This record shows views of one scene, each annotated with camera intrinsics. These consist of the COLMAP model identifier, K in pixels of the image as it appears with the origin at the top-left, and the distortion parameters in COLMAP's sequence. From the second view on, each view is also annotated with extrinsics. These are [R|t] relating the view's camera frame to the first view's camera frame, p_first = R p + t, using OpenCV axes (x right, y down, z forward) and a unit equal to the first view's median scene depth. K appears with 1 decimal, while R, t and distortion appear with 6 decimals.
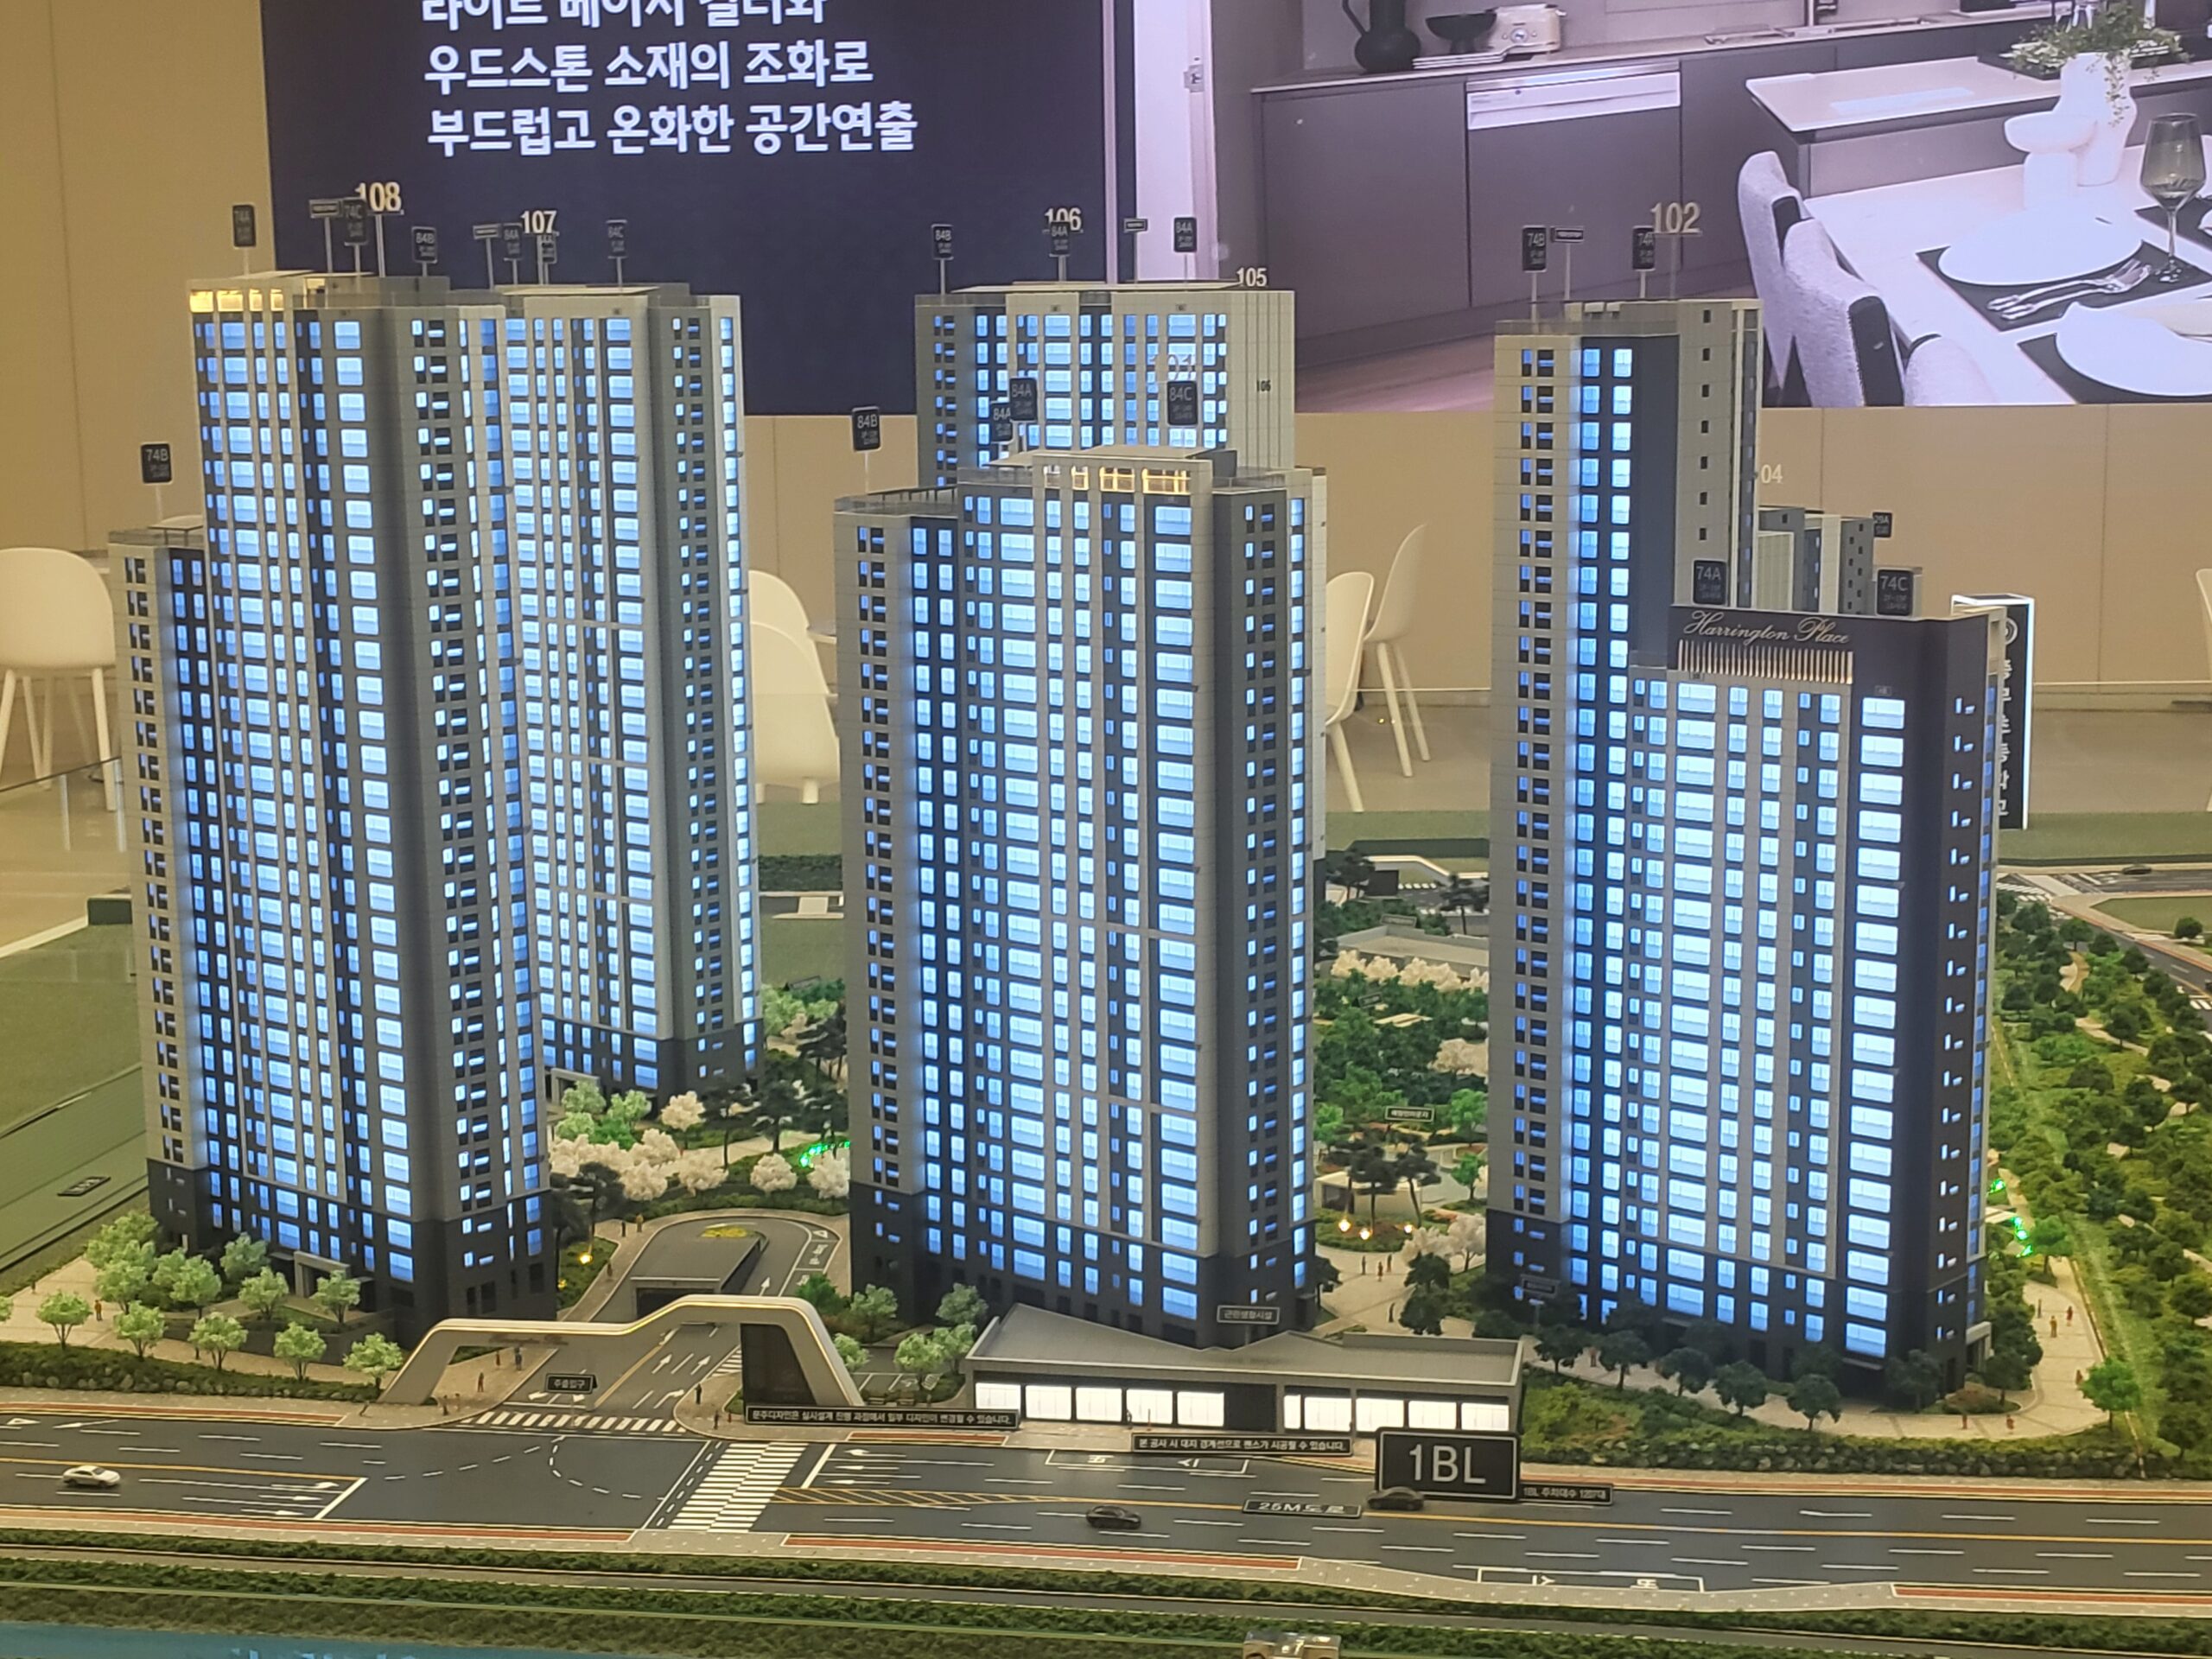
lens RADIAL K [[3216.9, 0, 1106.0], [0, 3216.9, 829.5], [0, 0, 1]] dist [0.140507, -0.205540]
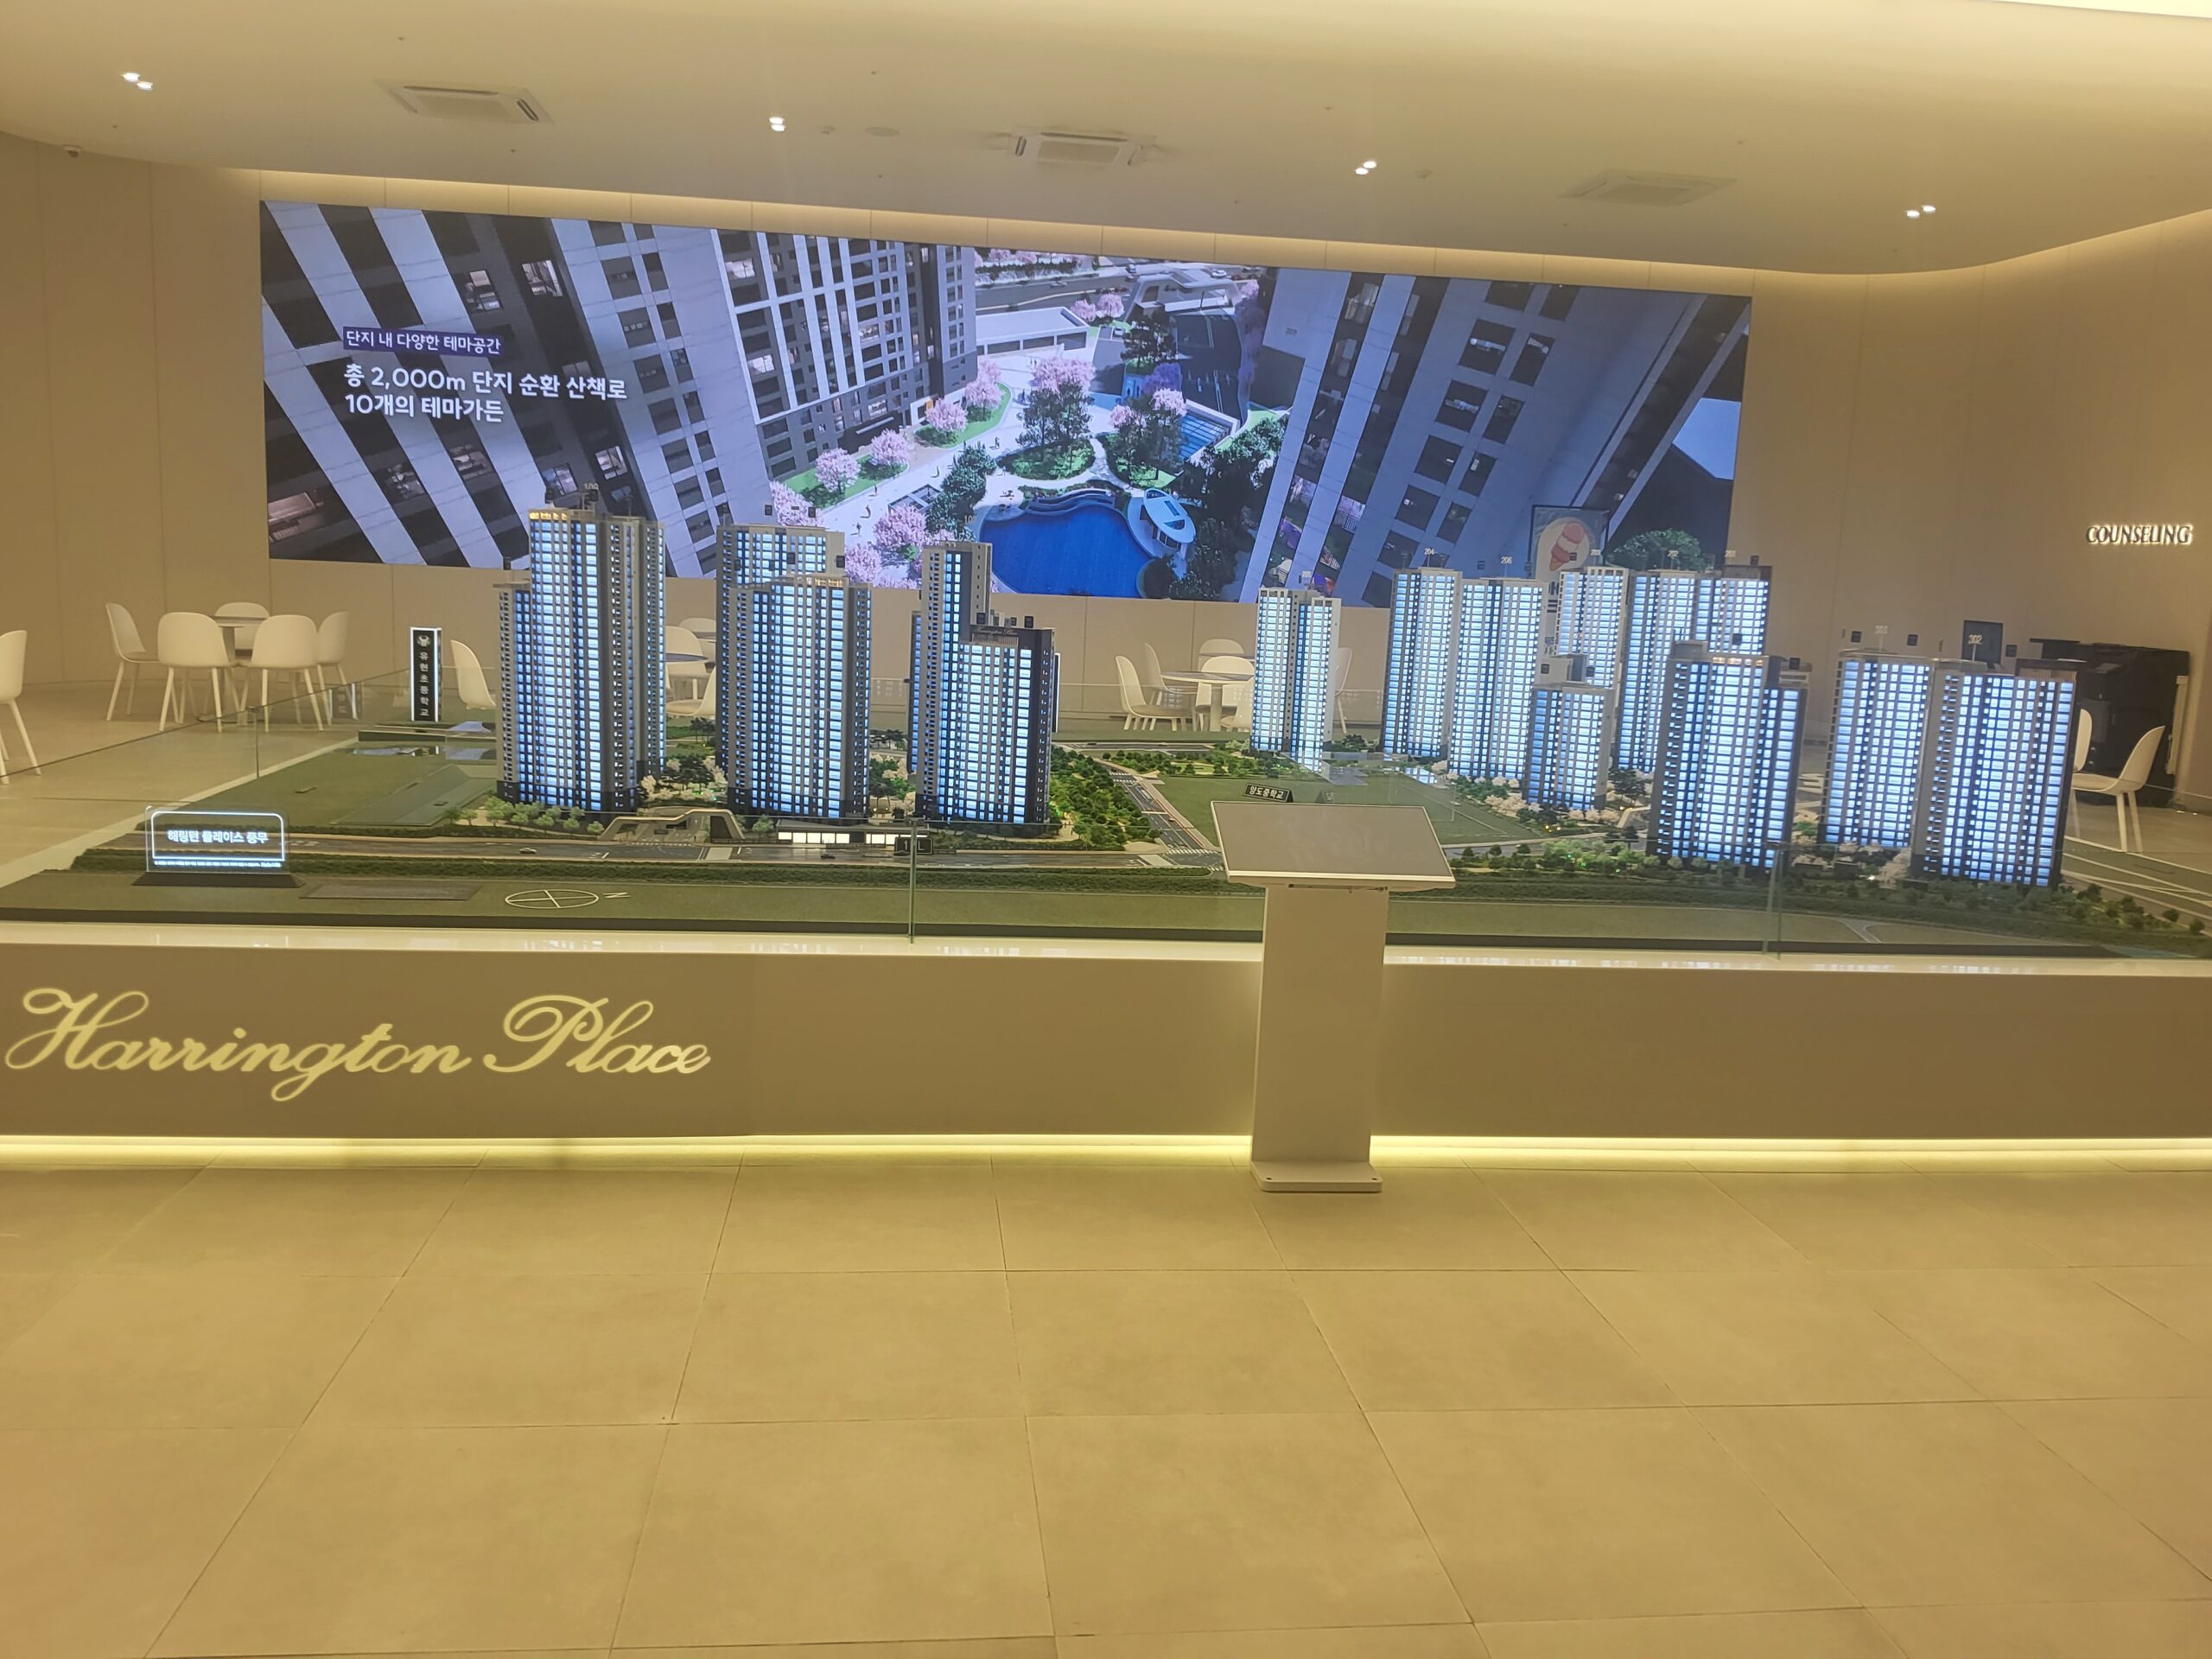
lens RADIAL K [[1670.0, 0, 1106.0], [0, 1670.0, 829.5], [0, 0, 1]] dist [0.052255, -0.001082]
pose [[0.952491, 0.008398, 0.304450, -0.255154], [-0.009594, 0.999951, 0.002433, 0.157219], [-0.304415, -0.005238, 0.952525, -0.863649]]
